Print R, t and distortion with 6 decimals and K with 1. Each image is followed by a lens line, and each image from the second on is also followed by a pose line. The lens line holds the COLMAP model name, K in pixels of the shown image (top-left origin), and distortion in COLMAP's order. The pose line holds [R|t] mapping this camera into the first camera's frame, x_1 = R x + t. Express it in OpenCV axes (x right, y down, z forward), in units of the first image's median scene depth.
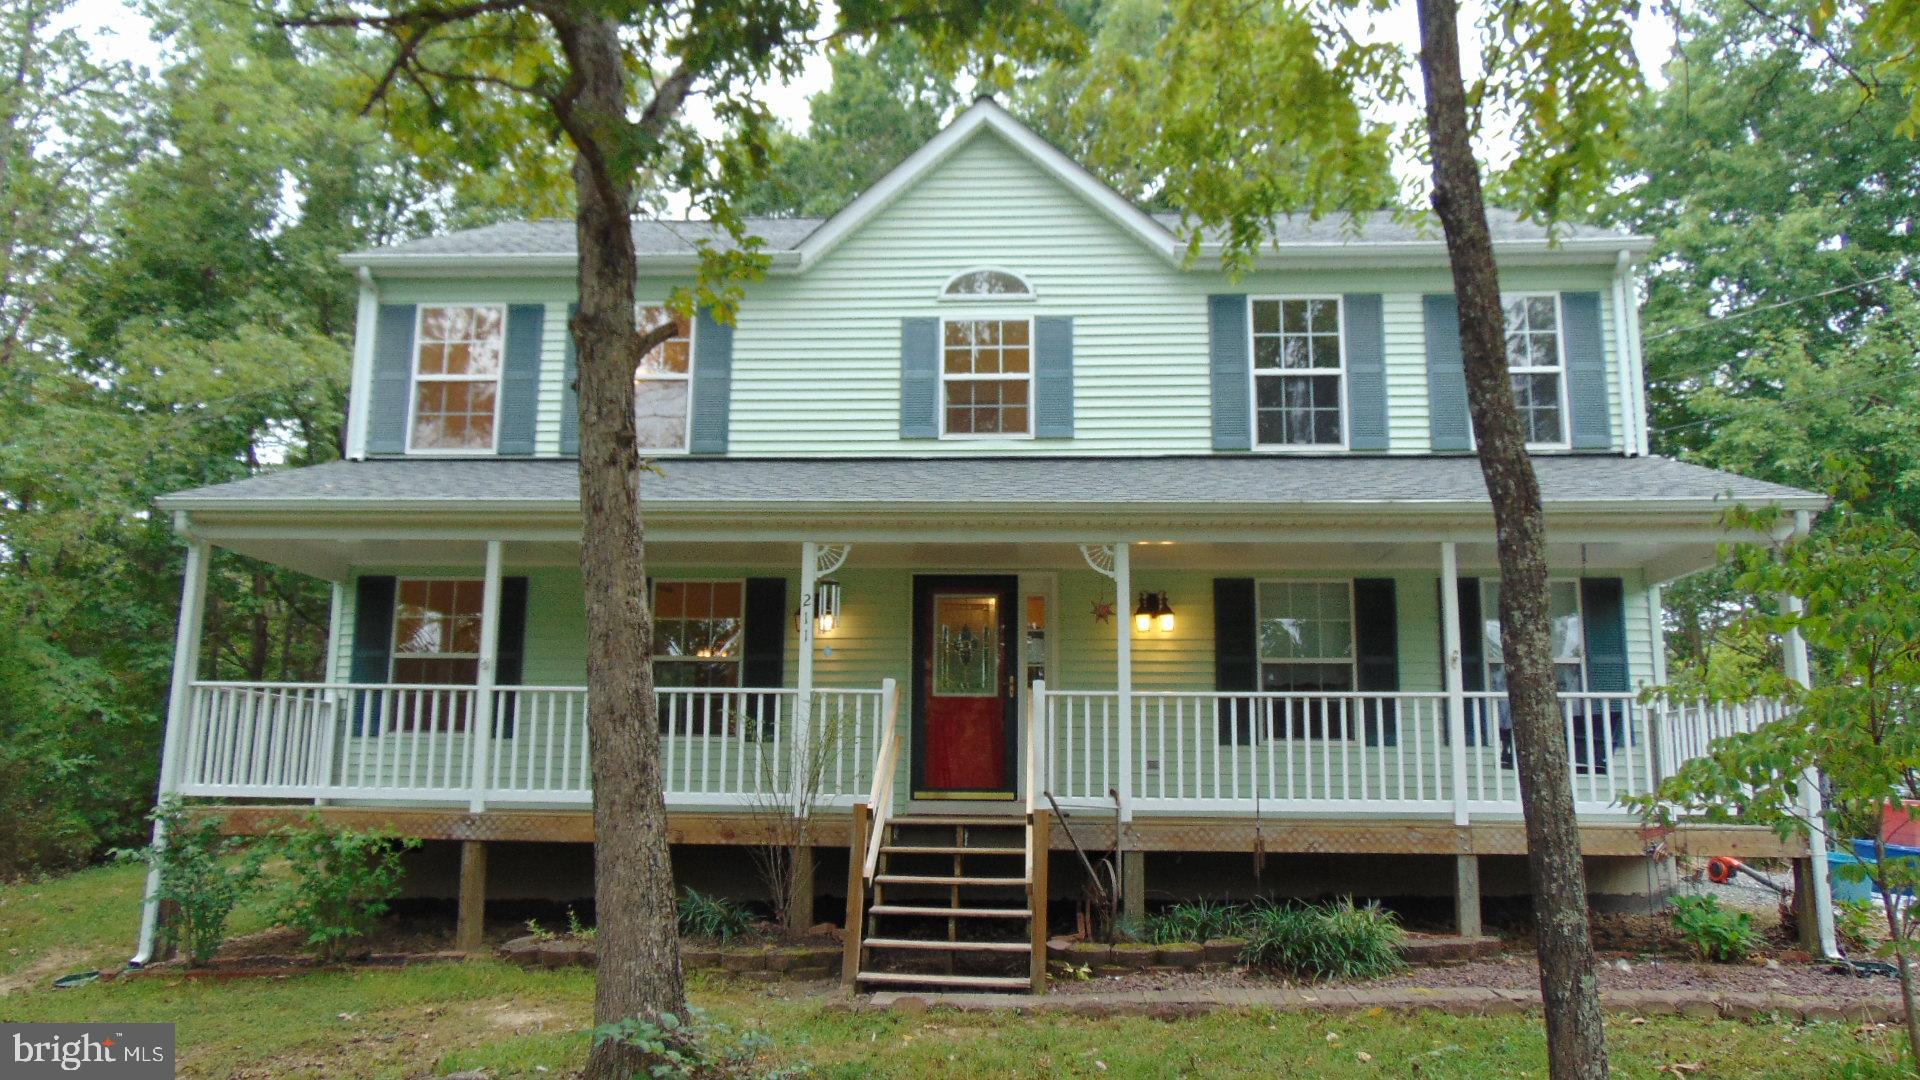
lens RADIAL K [[1482.5, 0, 960.0], [0, 1482.5, 540.0], [0, 0, 1]] dist [-0.004958, 0.061727]
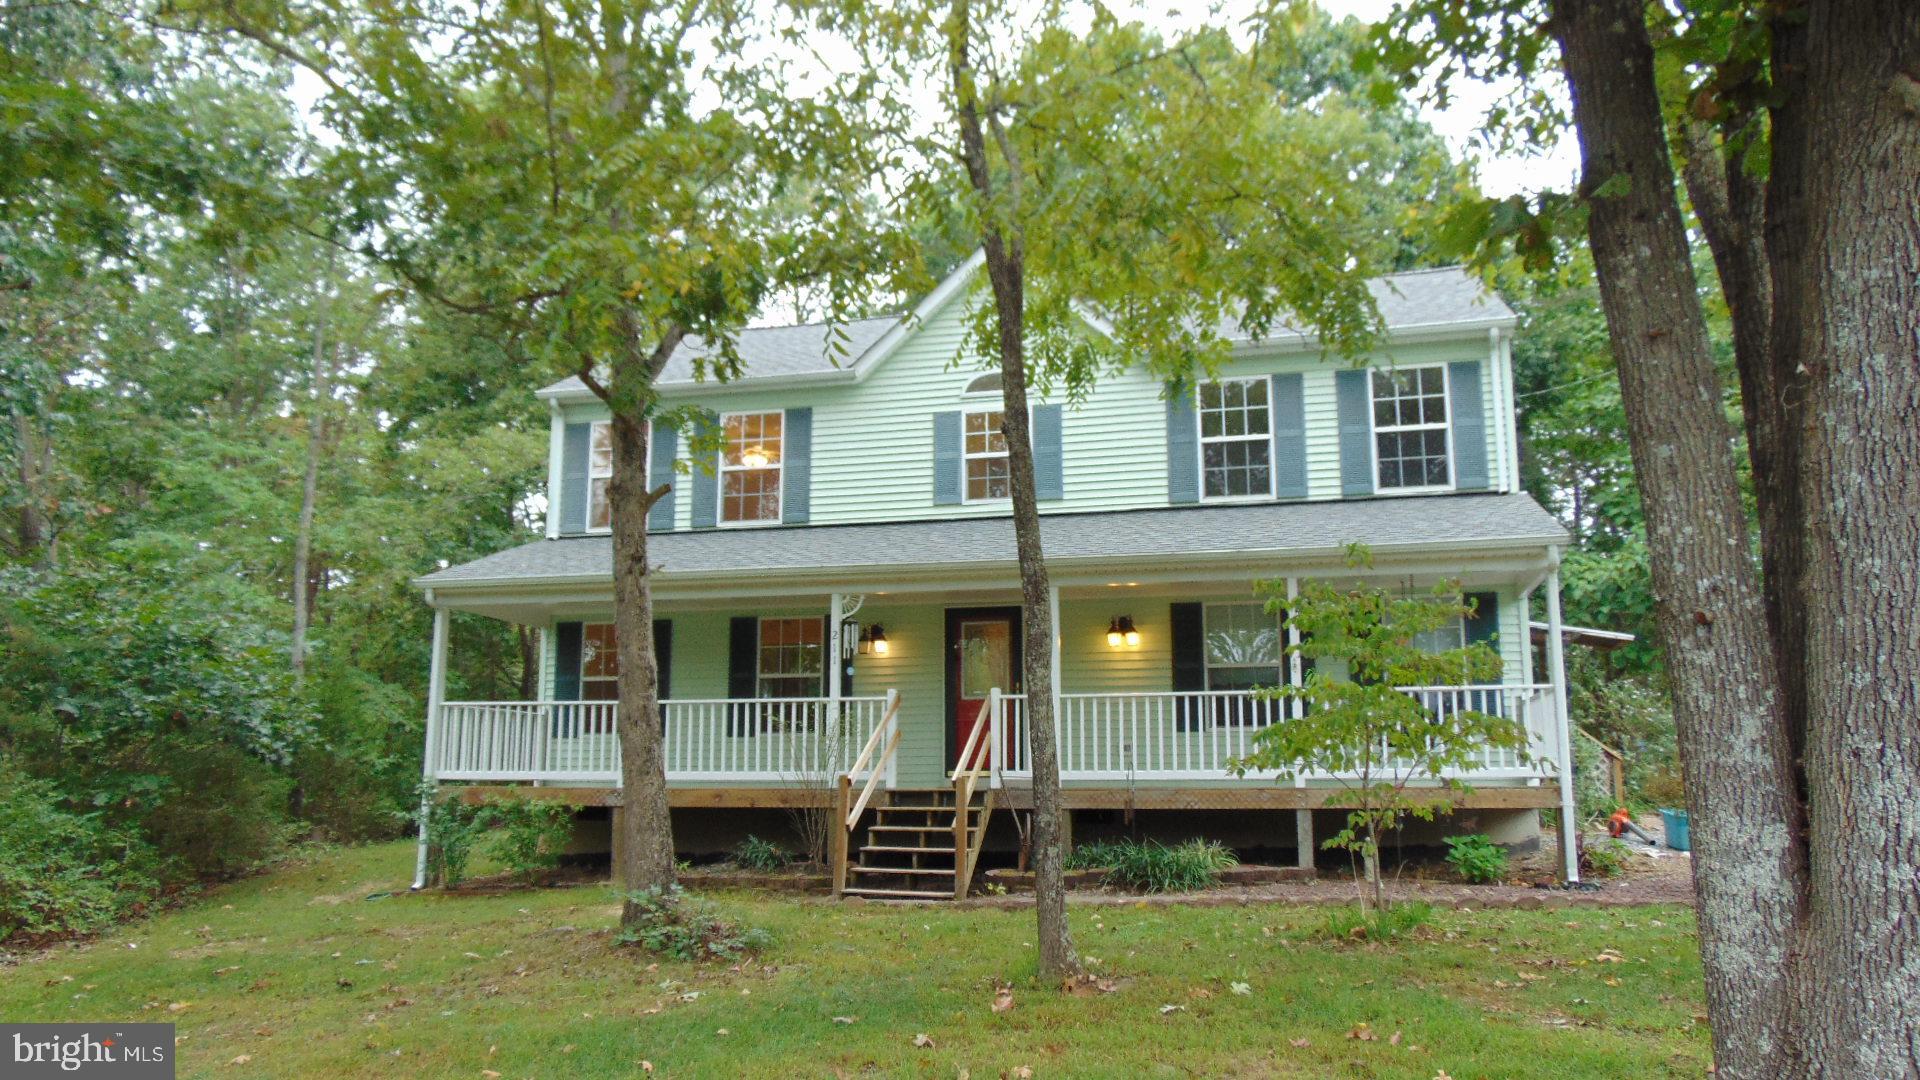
lens RADIAL K [[1509.7, 0, 960.0], [0, 1509.7, 540.0], [0, 0, 1]] dist [0.010454, 0.002023]
pose [[0.981255, -0.043239, -0.187800, 0.238443], [0.044054, 0.999029, 0.000166, -0.037357], [0.187610, -0.008436, 0.982207, -0.324828]]
